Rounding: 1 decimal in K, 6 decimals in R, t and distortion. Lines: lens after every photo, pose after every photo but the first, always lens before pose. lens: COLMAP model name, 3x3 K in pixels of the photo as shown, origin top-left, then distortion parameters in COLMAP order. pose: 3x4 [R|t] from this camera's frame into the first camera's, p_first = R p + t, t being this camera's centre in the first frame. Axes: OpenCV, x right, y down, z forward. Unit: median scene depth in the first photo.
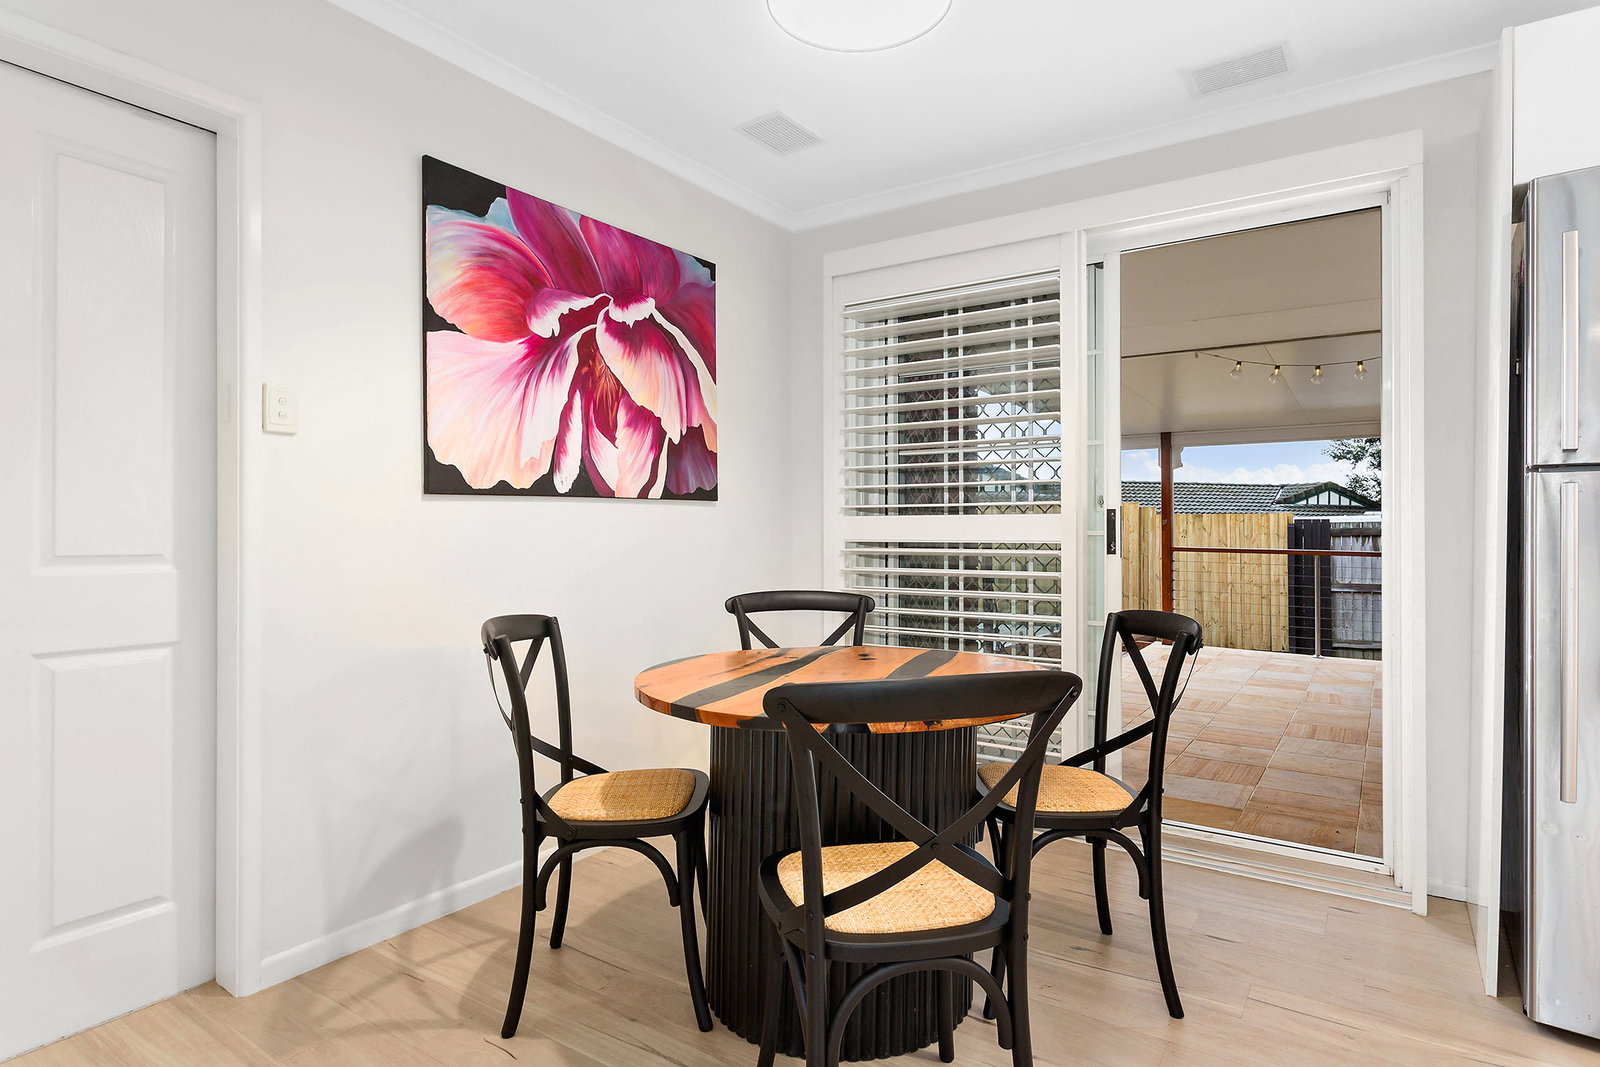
lens RADIAL K [[869.2, 0, 800.0], [0, 869.2, 533.5], [0, 0, 1]] dist [-0.002916, -0.000351]
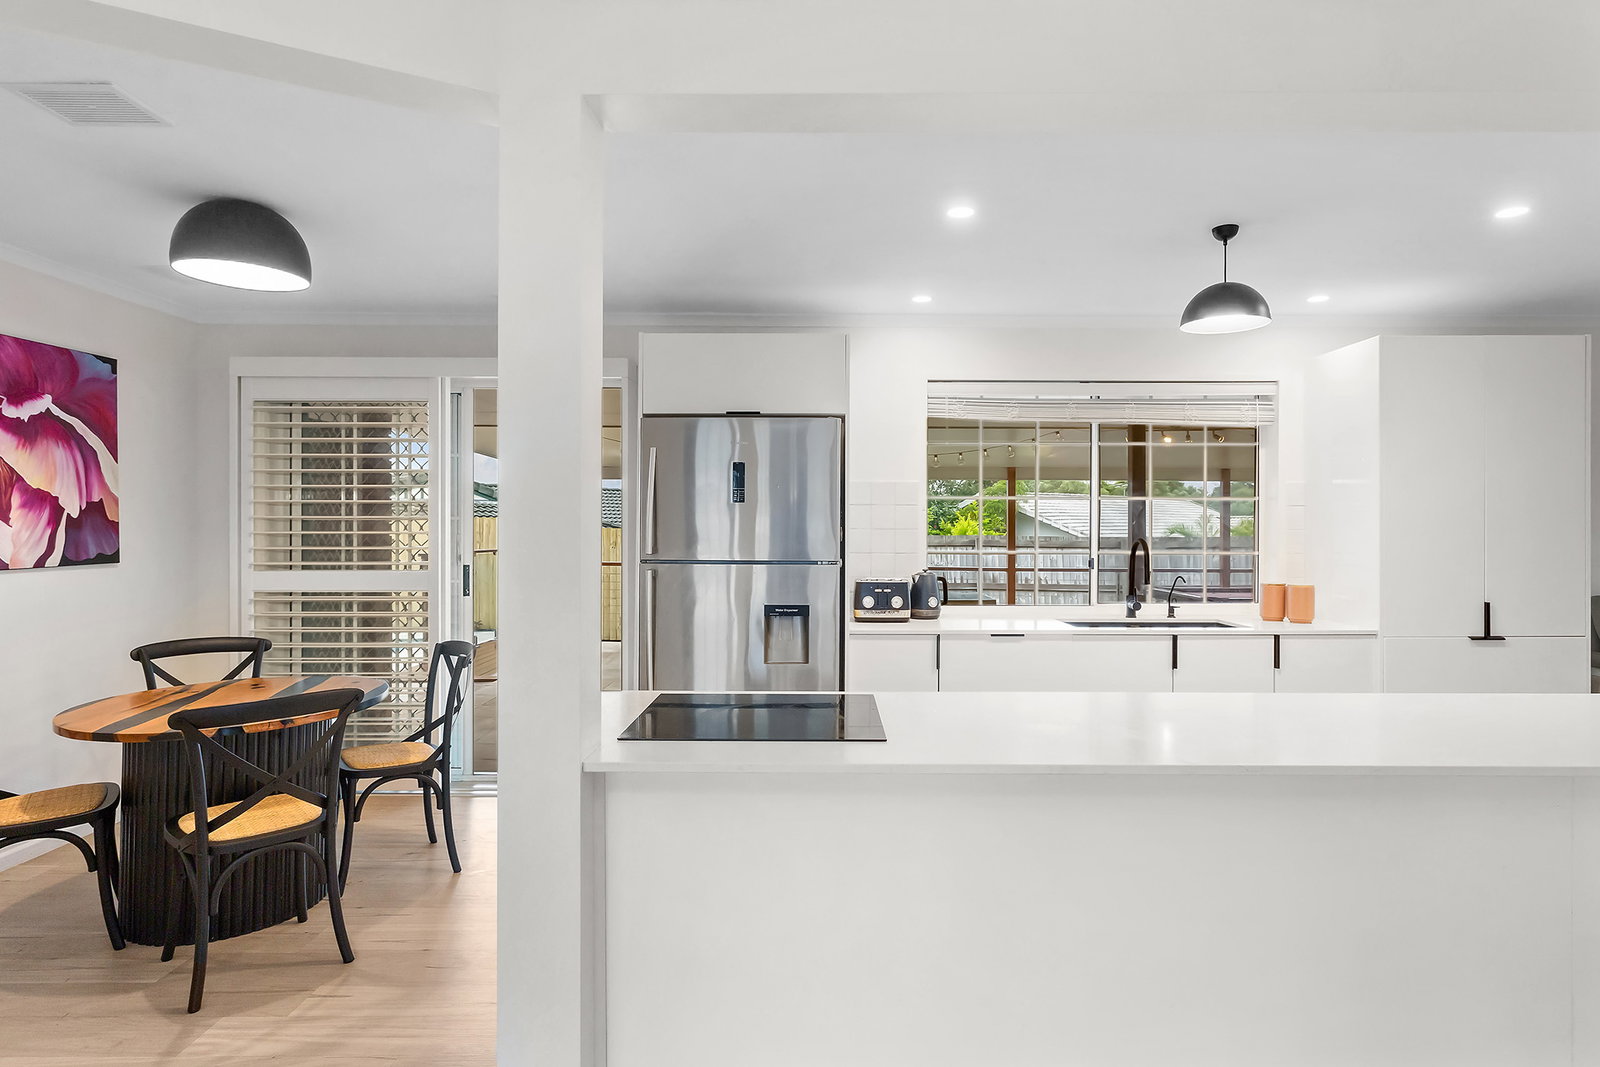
lens RADIAL K [[897.7, 0, 836.0], [0, 897.7, 528.1], [0, 0, 1]] dist [0.004532, -0.000759]
pose [[0.828685, -0.001999, 0.559712, 0.028436], [0.002229, 0.999997, 0.000271, -0.091736], [-0.559711, 0.001023, 0.828687, -0.595112]]
